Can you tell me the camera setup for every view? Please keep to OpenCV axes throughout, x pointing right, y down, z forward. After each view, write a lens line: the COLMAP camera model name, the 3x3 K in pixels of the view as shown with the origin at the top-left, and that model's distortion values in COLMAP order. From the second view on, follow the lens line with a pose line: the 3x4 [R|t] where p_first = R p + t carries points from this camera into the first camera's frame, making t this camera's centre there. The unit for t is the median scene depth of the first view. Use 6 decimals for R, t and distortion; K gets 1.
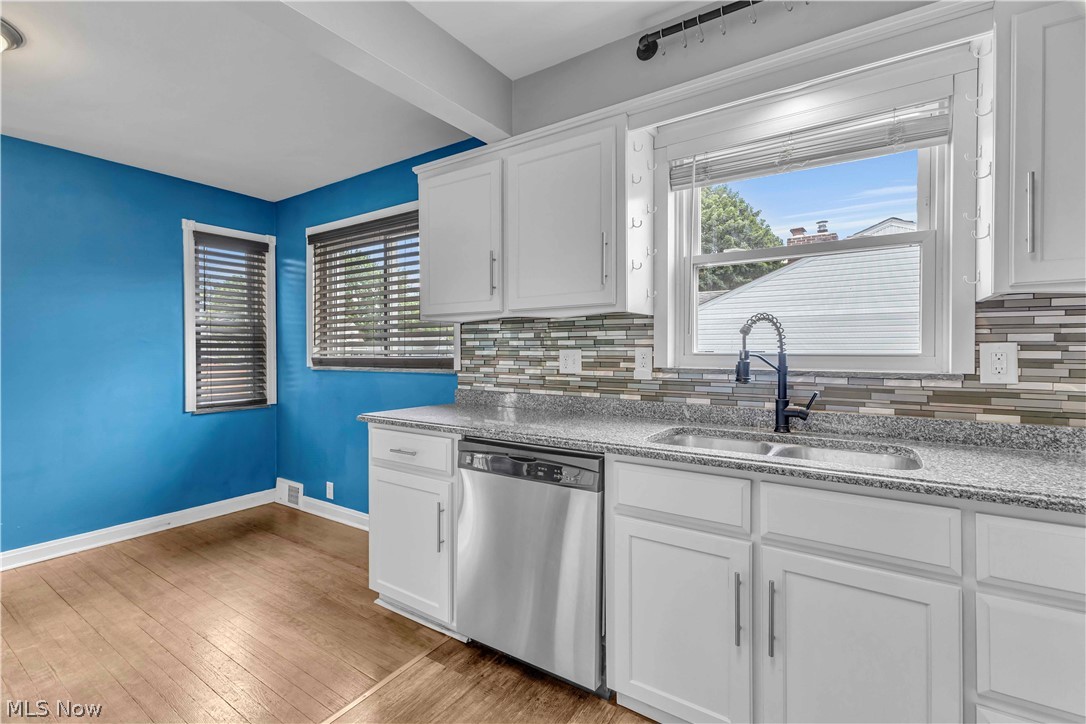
lens RADIAL K [[472.4, 0, 534.7], [0, 472.4, 354.5], [0, 0, 1]] dist [0.001985, -0.000231]
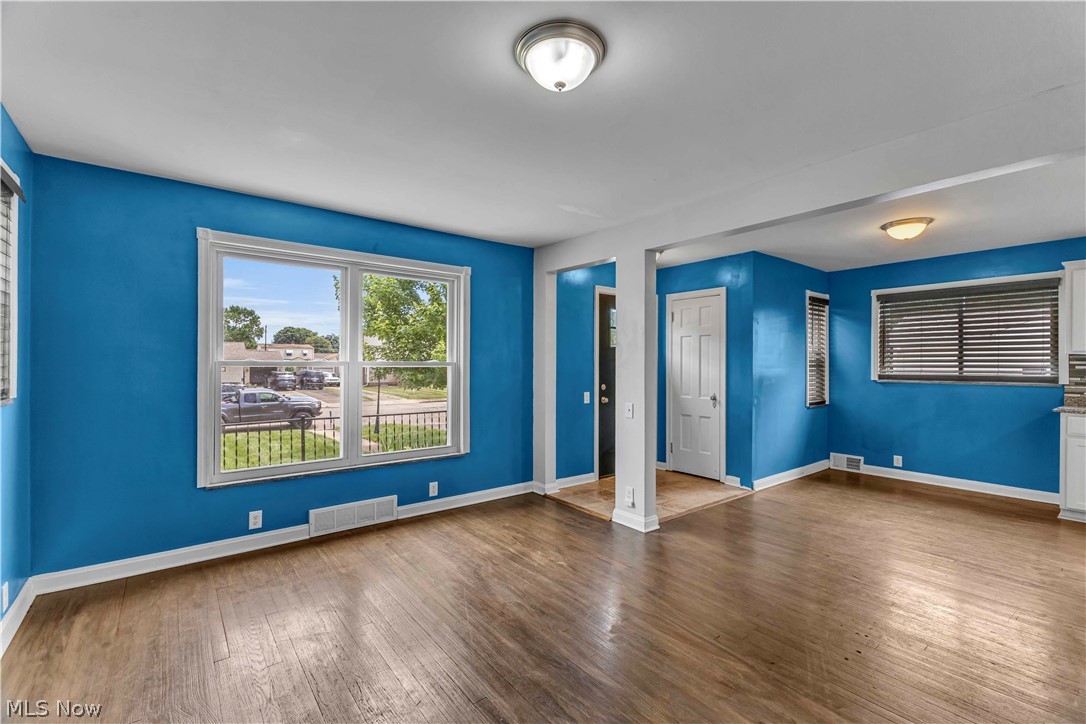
lens RADIAL K [[472.4, 0, 547.6], [0, 472.4, 363.8], [0, 0, 1]] dist [0.001985, -0.000231]
pose [[0.952589, 0.002740, -0.304247, -1.405535], [-0.004719, 0.999972, -0.005772, -0.018399], [0.304223, 0.006934, 0.952576, -1.083752]]
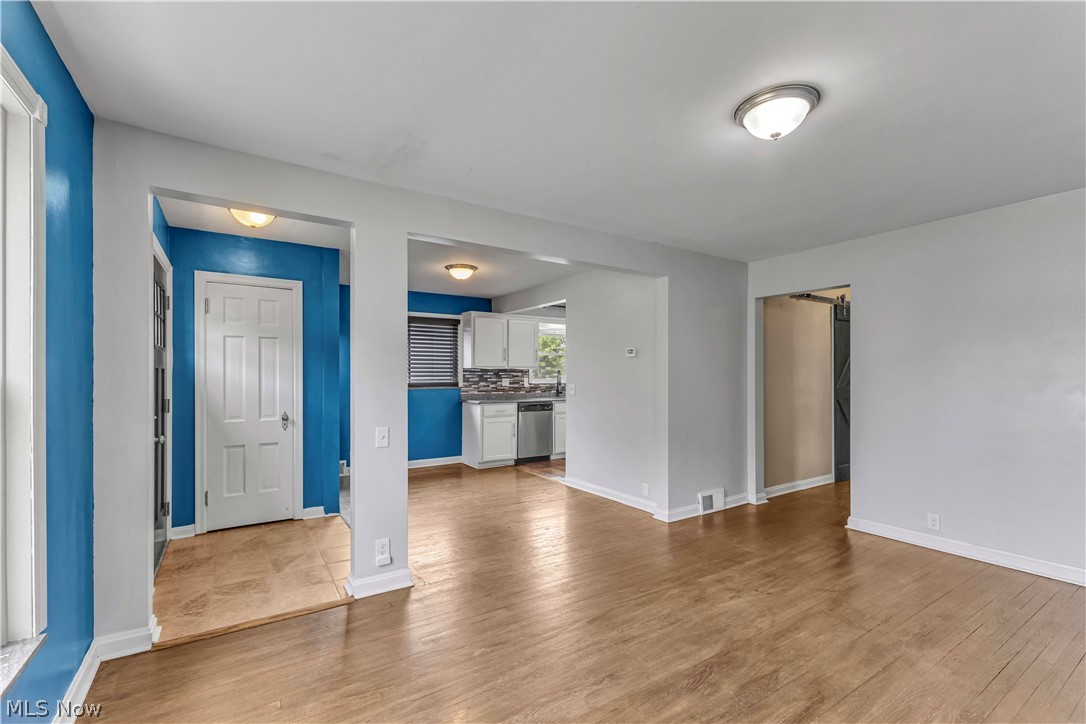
lens RADIAL K [[472.4, 0, 541.6], [0, 472.4, 372.2], [0, 0, 1]] dist [0.001985, -0.000231]
pose [[0.388539, 0.004695, 0.921420, -2.459776], [0.005502, 0.999957, -0.007415, -0.024676], [-0.921416, 0.007951, 0.388497, -0.392981]]
